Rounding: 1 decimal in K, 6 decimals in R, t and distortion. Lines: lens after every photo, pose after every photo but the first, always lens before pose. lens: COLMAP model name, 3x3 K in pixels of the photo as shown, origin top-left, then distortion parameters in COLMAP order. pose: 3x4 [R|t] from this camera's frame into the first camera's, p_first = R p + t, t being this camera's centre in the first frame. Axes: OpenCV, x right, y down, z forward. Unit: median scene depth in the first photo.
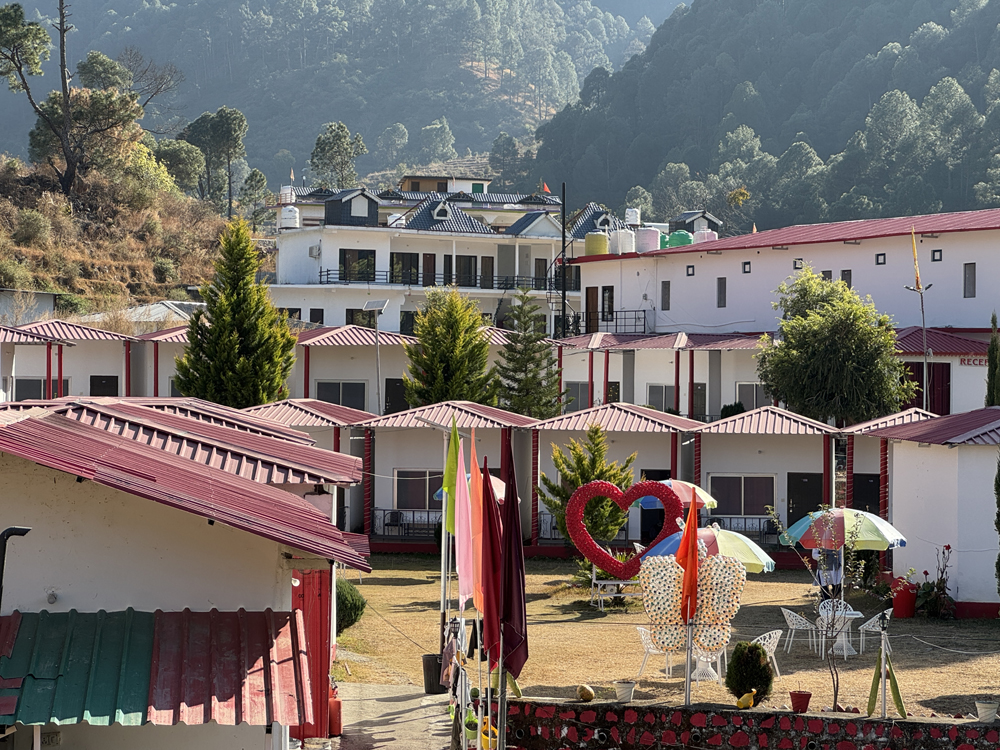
lens RADIAL K [[2393.0, 0, 503.9], [0, 2393.0, 376.8], [0, 0, 1]] dist [0.232711, 0.000000]
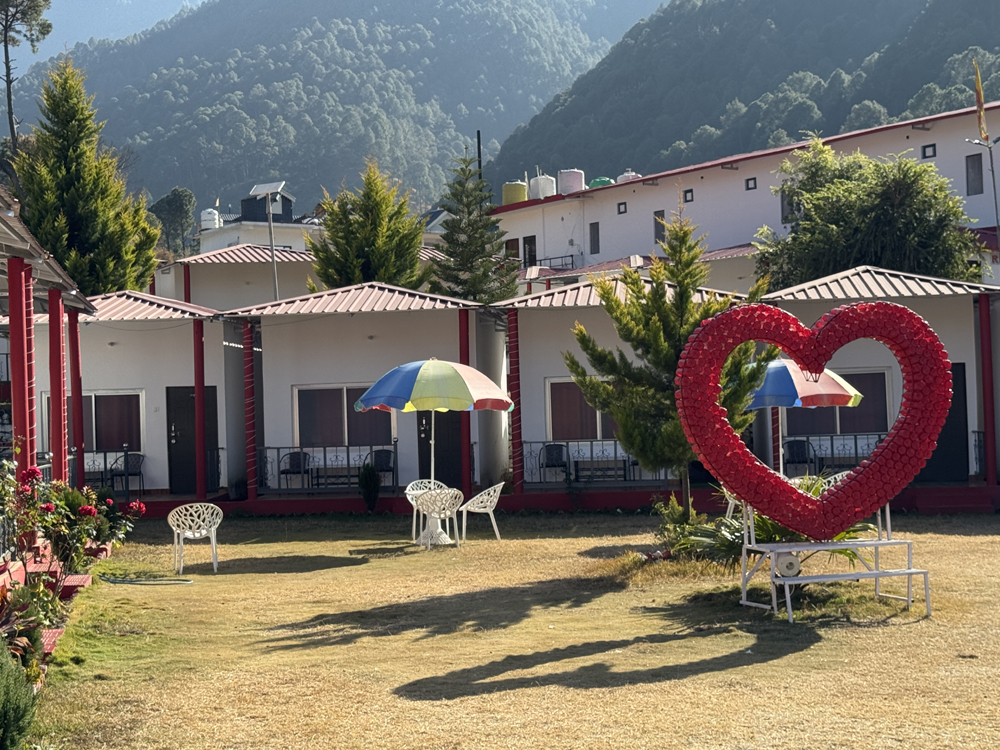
lens RADIAL K [[1706.1, 0, 495.6], [0, 1706.1, 376.2], [0, 0, 1]] dist [0.230969, 0.000000]
pose [[0.997738, -0.037738, 0.055637, -0.012374], [0.038543, 0.999166, -0.013472, 0.032824], [-0.055083, 0.015586, 0.998360, 0.397303]]
